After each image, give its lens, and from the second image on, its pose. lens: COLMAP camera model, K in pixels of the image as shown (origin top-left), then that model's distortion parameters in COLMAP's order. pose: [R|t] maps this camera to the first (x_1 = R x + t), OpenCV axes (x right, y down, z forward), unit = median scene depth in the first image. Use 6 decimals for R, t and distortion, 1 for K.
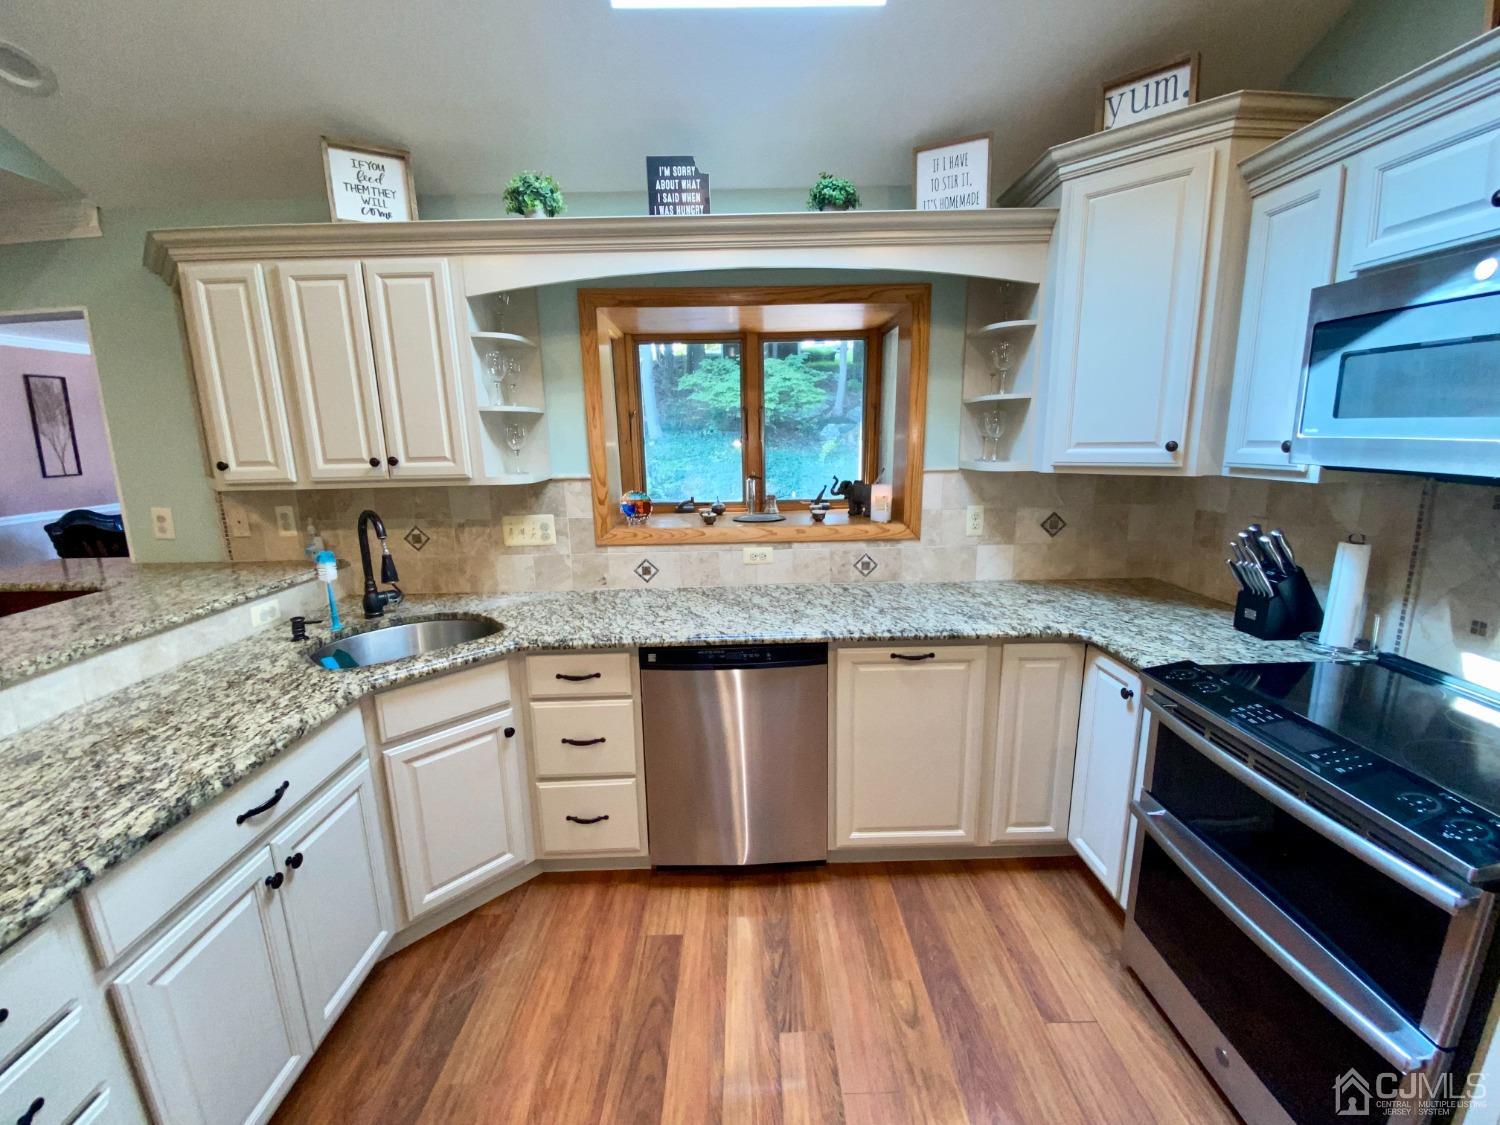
lens RADIAL K [[606.7, 0, 744.3], [0, 606.7, 559.6], [0, 0, 1]] dist [0.003849, -0.010896]
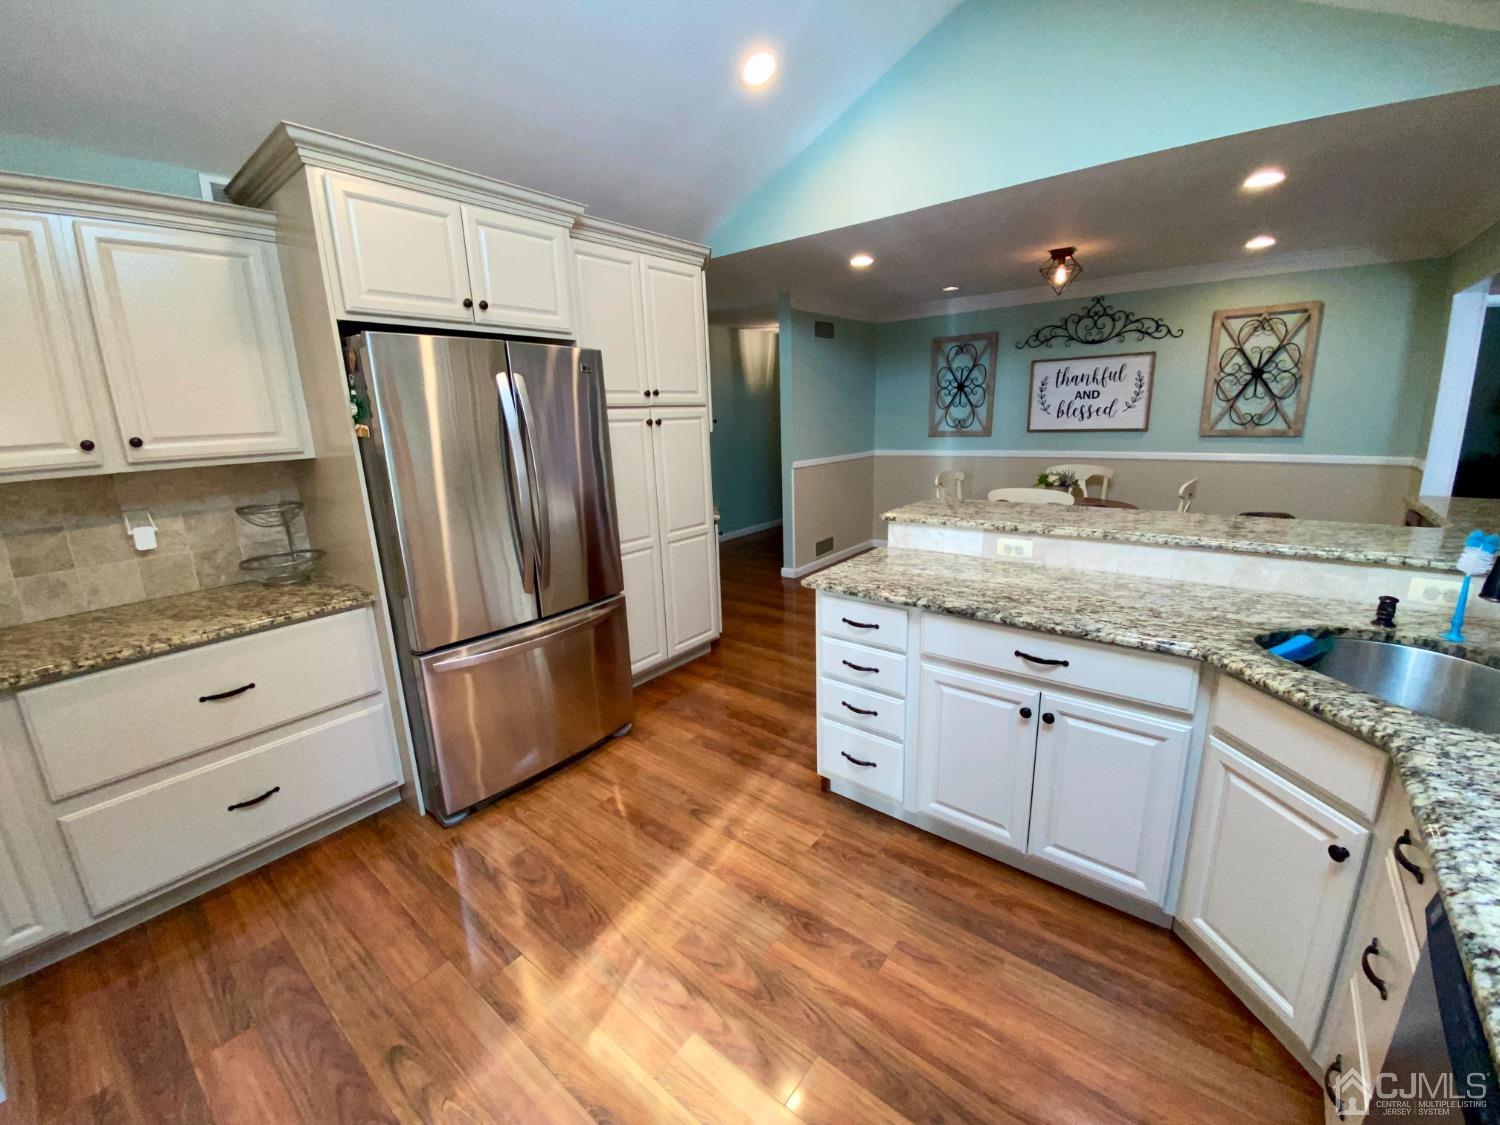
lens RADIAL K [[606.7, 0, 743.1], [0, 606.7, 562.4], [0, 0, 1]] dist [0.003849, -0.010896]
pose [[-0.640636, 0.228770, -0.732974, 0.383037], [-0.099487, 0.921809, 0.374662, -0.159922], [0.761373, 0.312943, -0.567784, 0.786085]]
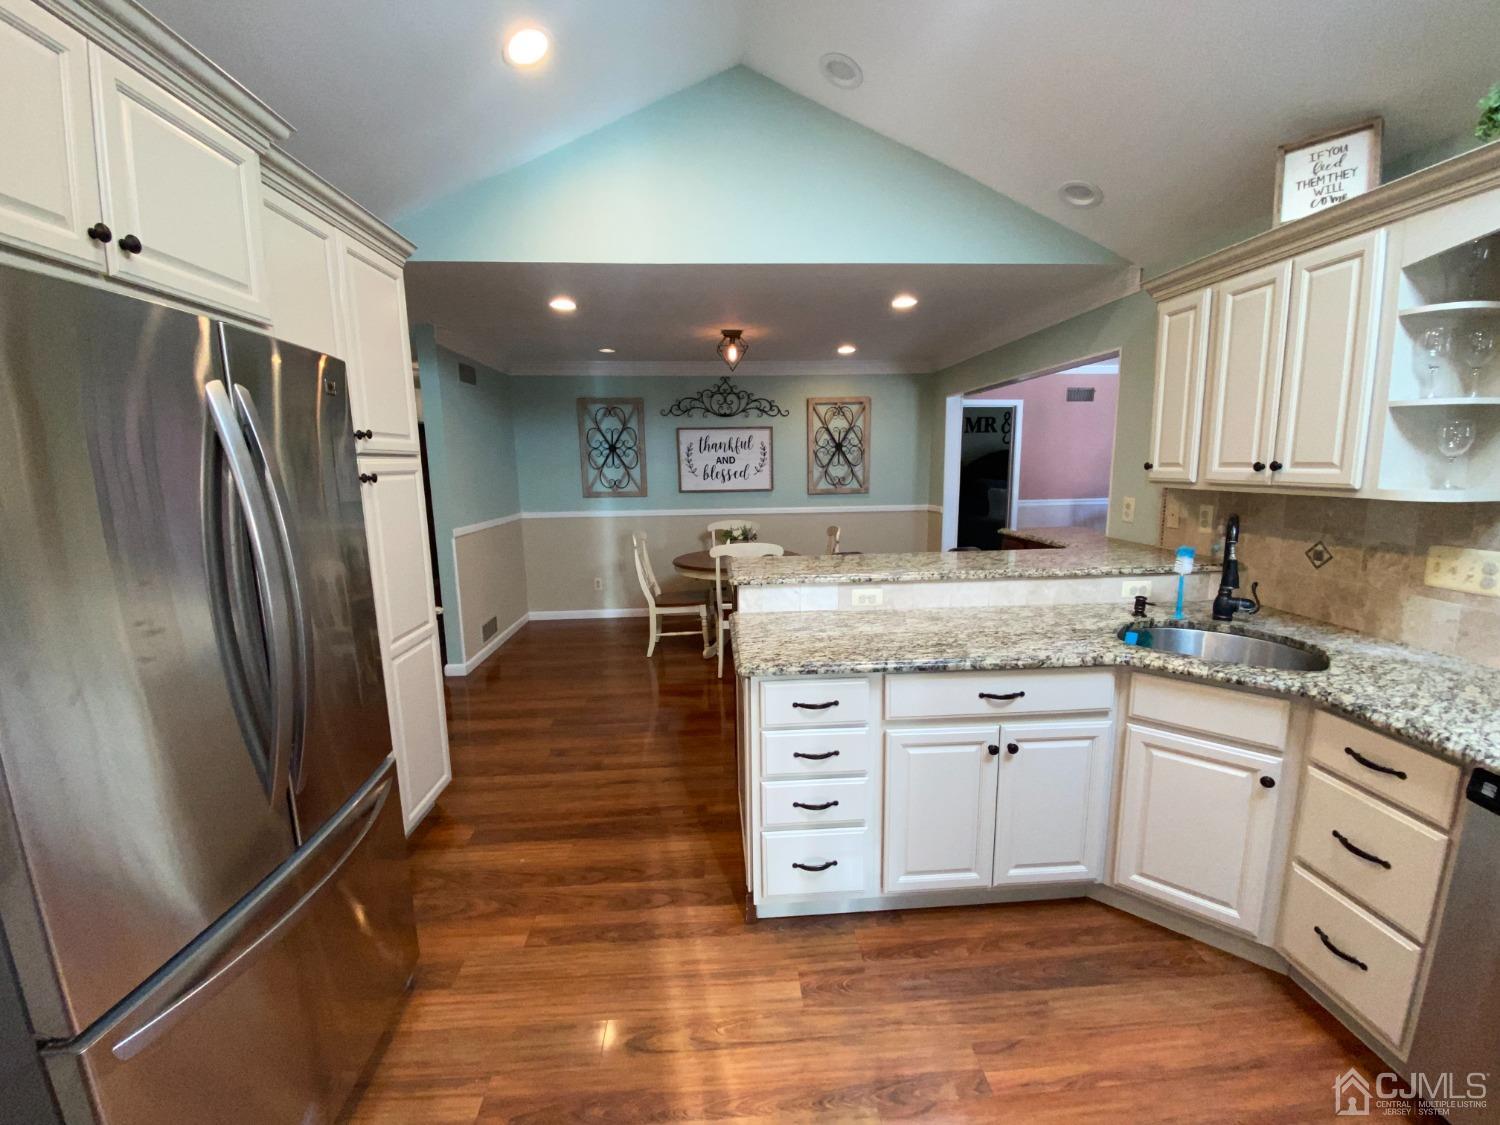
lens RADIAL K [[606.7, 0, 750.0], [0, 606.7, 559.6], [0, 0, 1]] dist [0.003849, -0.010896]
pose [[0.050379, 0.177429, -0.982843, 0.362302], [-0.180077, 0.969578, 0.165803, -0.031987], [0.982361, 0.168635, 0.080797, 0.152246]]
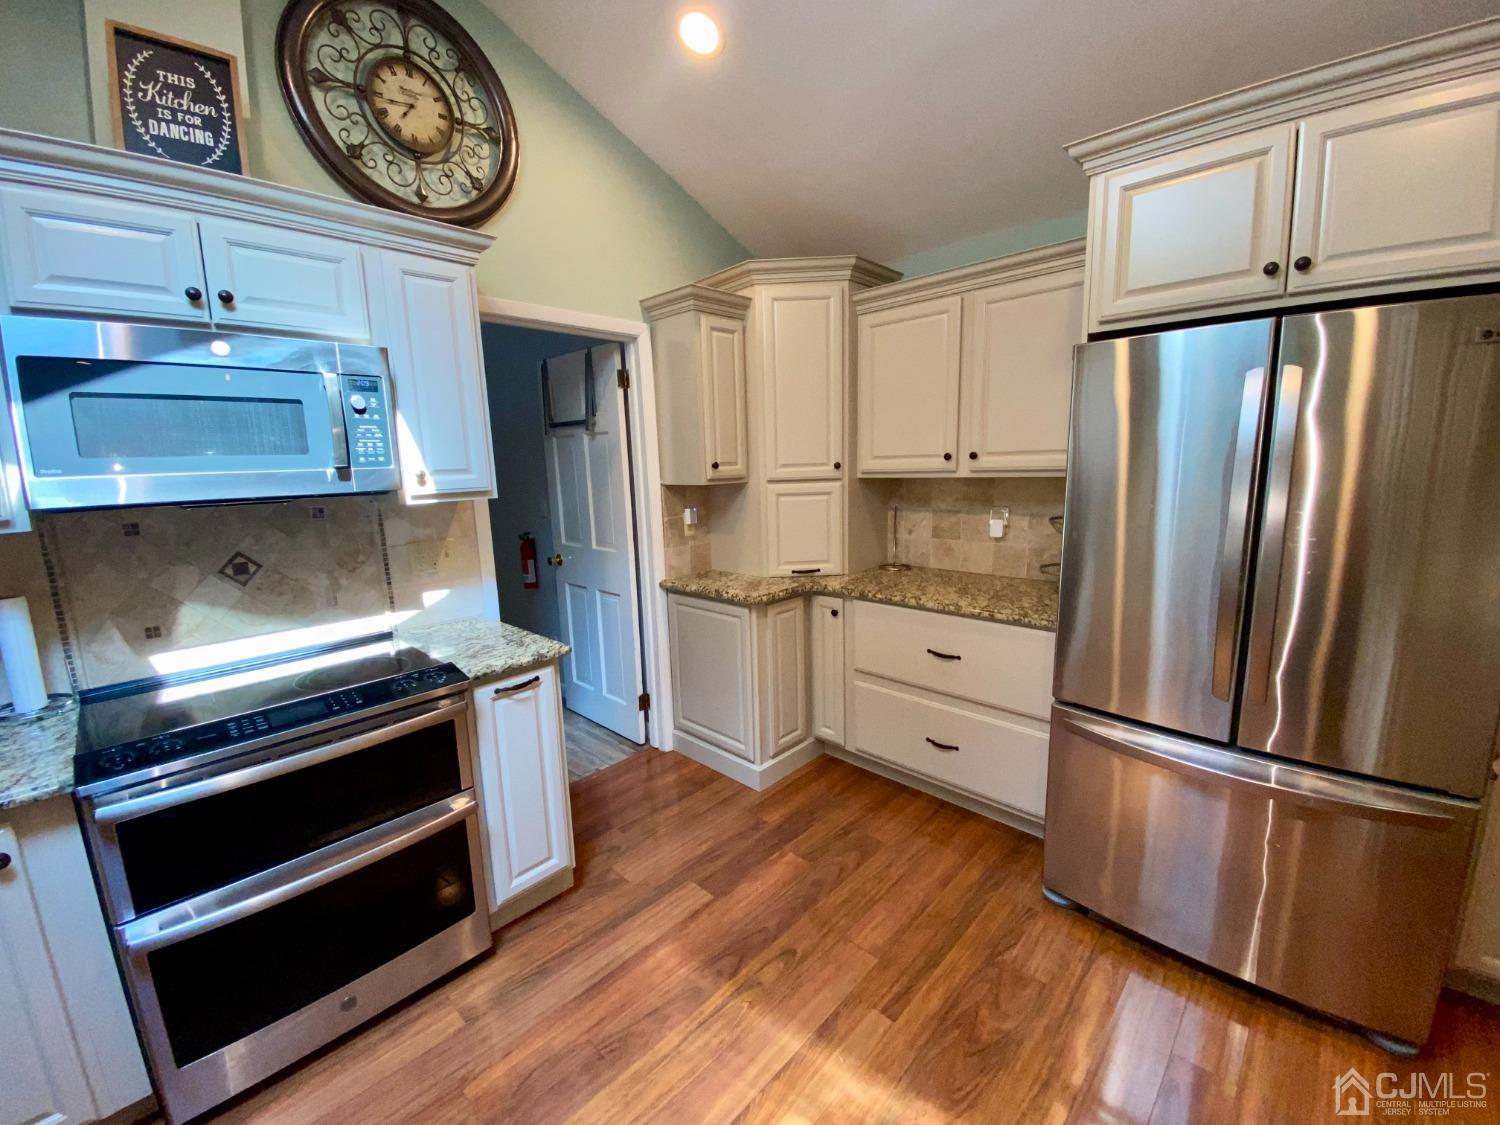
lens RADIAL K [[606.7, 0, 762.4], [0, 606.7, 564.1], [0, 0, 1]] dist [0.003849, -0.010896]
pose [[-0.714354, -0.078083, 0.695415, -0.357439], [0.175564, 0.941975, 0.286113, -0.108122], [-0.677404, 0.326475, -0.659195, 0.665775]]
